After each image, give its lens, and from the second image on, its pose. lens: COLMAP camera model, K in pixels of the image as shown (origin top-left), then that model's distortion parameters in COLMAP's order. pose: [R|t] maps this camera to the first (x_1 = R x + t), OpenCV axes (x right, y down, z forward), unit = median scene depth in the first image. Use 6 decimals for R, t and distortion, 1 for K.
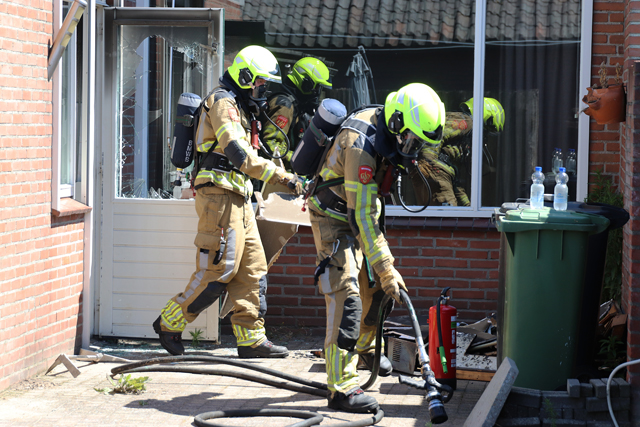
lens RADIAL K [[2612.8, 0, 320.0], [0, 2612.8, 213.5], [0, 0, 1]] dist [0.562872, 0.883921]
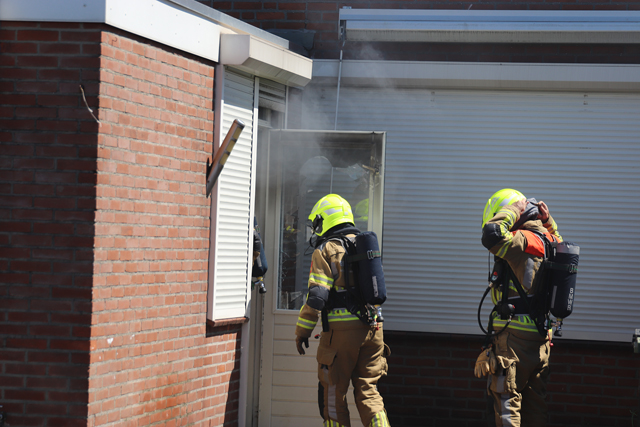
lens RADIAL K [[2138.5, 0, 320.0], [0, 2138.5, 213.5], [0, 0, 1]] dist [0.216284, 3.290337]
pose [[0.993560, 0.016230, -0.112138, 0.037786], [-0.021628, 0.998656, -0.047091, -0.004659], [0.111223, 0.049213, 0.992576, 0.157616]]
